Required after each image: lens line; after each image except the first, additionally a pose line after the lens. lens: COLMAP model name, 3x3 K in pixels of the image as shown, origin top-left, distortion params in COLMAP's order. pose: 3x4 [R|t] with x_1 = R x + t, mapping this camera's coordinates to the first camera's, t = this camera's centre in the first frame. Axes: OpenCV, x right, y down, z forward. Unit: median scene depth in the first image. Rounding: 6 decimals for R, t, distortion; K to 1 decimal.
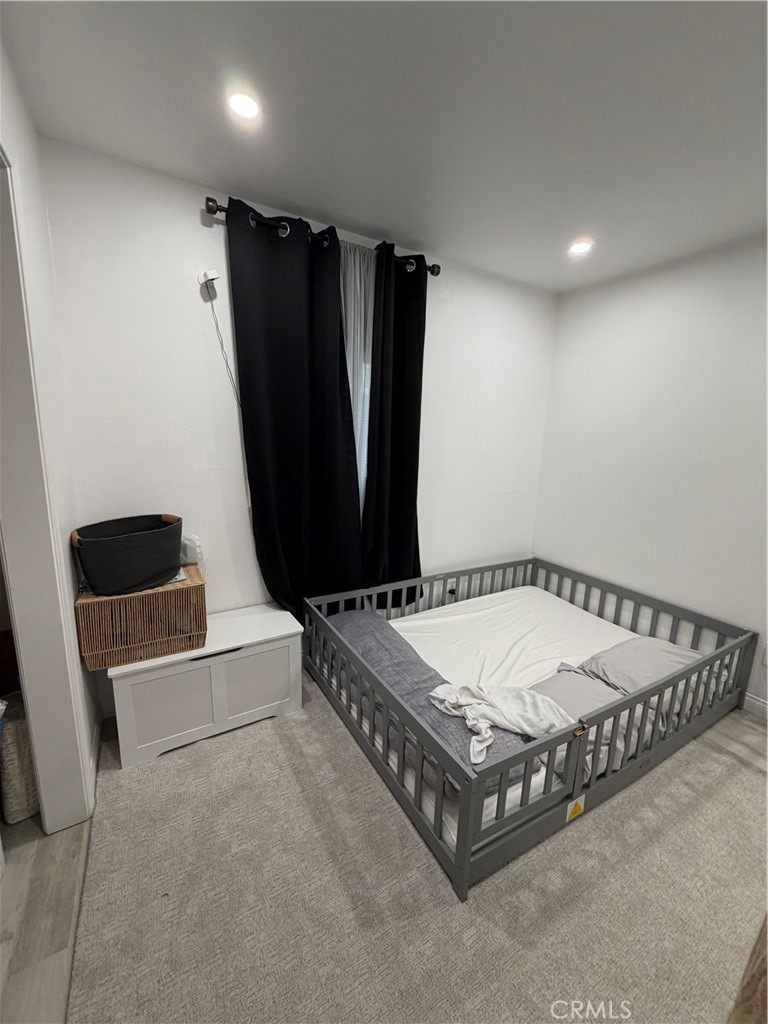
lens RADIAL K [[409.8, 0, 384.0], [0, 409.8, 512.0], [0, 0, 1]] dist [0.000561, 0.000631]
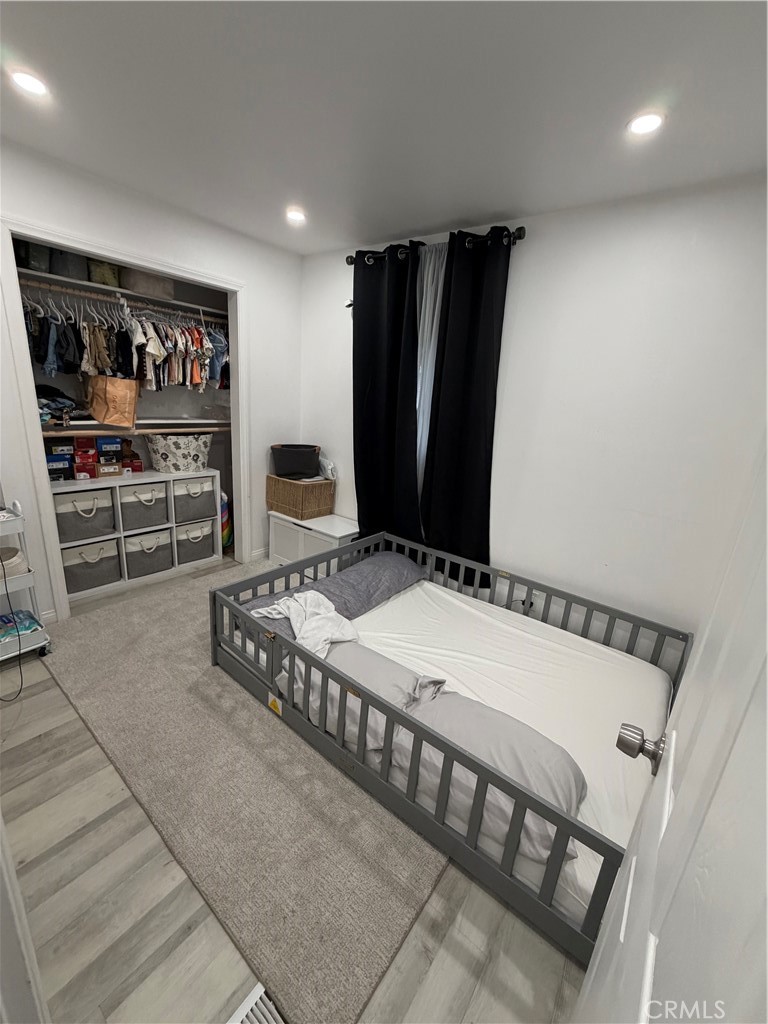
lens RADIAL K [[409.8, 0, 384.0], [0, 409.8, 512.0], [0, 0, 1]] dist [0.000561, 0.000631]
pose [[0.373126, 0.254401, -0.892220, 1.062489], [-0.246033, 0.954373, 0.169232, -0.080366], [0.894564, 0.156371, 0.418692, 0.475027]]
